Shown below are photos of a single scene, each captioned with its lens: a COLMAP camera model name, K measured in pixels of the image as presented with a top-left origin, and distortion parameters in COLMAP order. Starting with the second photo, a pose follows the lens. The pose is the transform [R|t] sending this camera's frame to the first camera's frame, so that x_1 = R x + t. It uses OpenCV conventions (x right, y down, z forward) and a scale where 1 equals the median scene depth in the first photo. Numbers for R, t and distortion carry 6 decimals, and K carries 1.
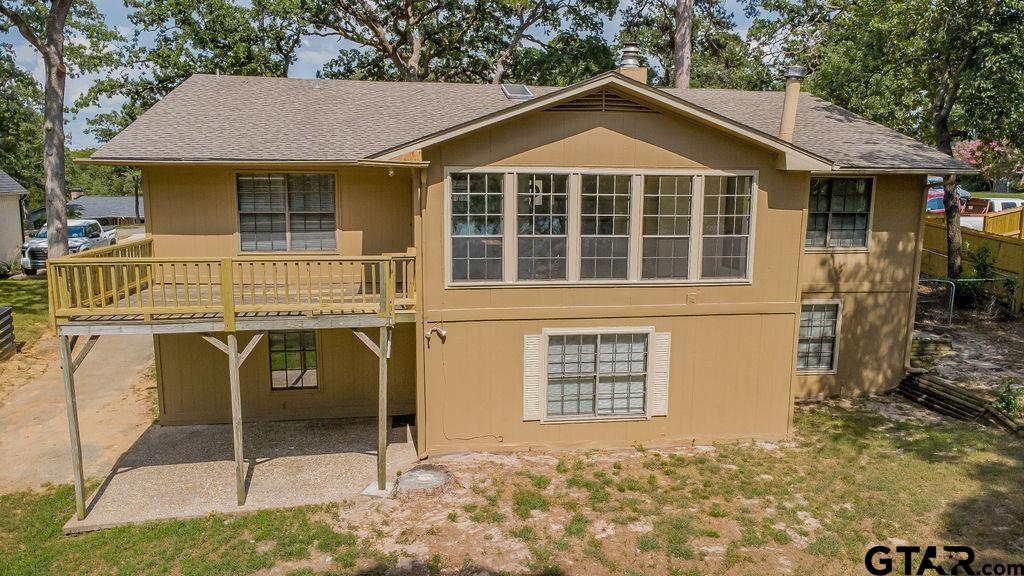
lens RADIAL K [[720.6, 0, 512.0], [0, 720.6, 288.0], [0, 0, 1]] dist [0.025477, -0.036593]
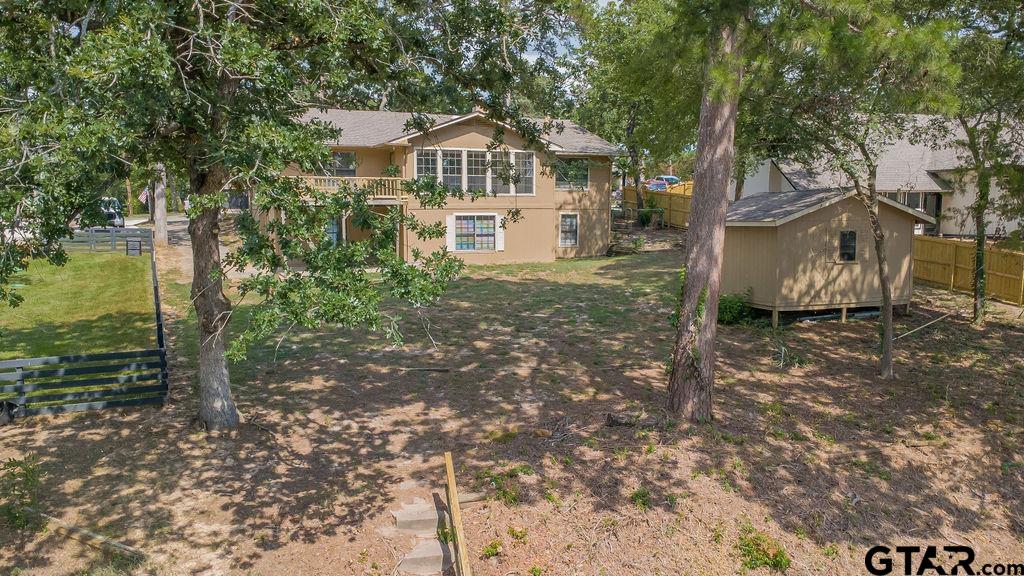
lens RADIAL K [[744.5, 0, 512.0], [0, 744.5, 288.0], [0, 0, 1]] dist [0.019071, -0.033010]
pose [[0.974011, -0.032418, 0.224170, -0.336730], [0.040567, 0.998669, -0.031845, 0.395590], [-0.222840, 0.040111, 0.974030, -1.495413]]
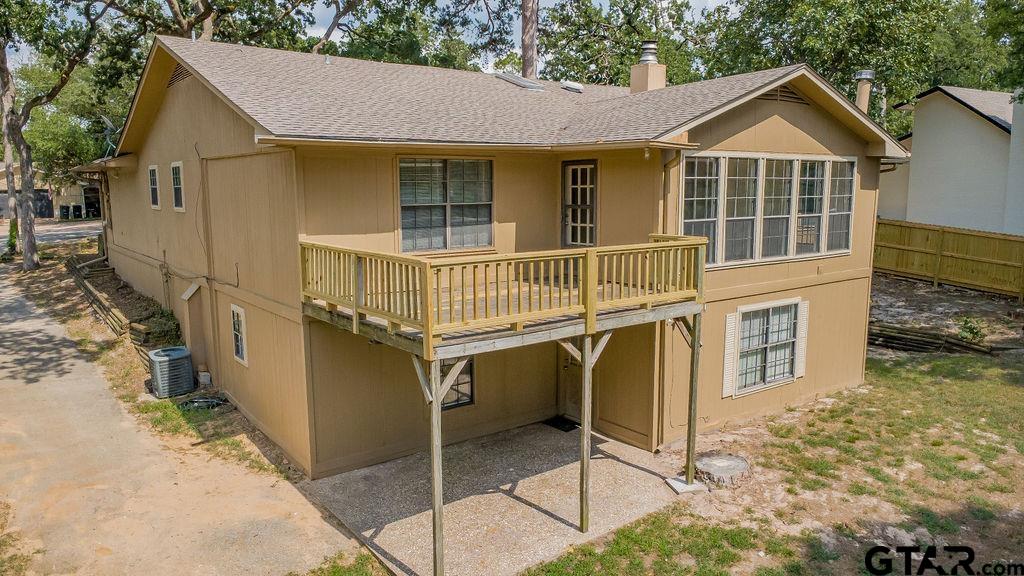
lens RADIAL K [[720.6, 0, 512.0], [0, 720.6, 288.0], [0, 0, 1]] dist [0.025477, -0.036593]
pose [[0.881333, -0.077460, 0.466103, -0.717763], [0.080194, 0.996681, 0.014000, -0.011421], [-0.465640, 0.025039, 0.884620, 0.223621]]
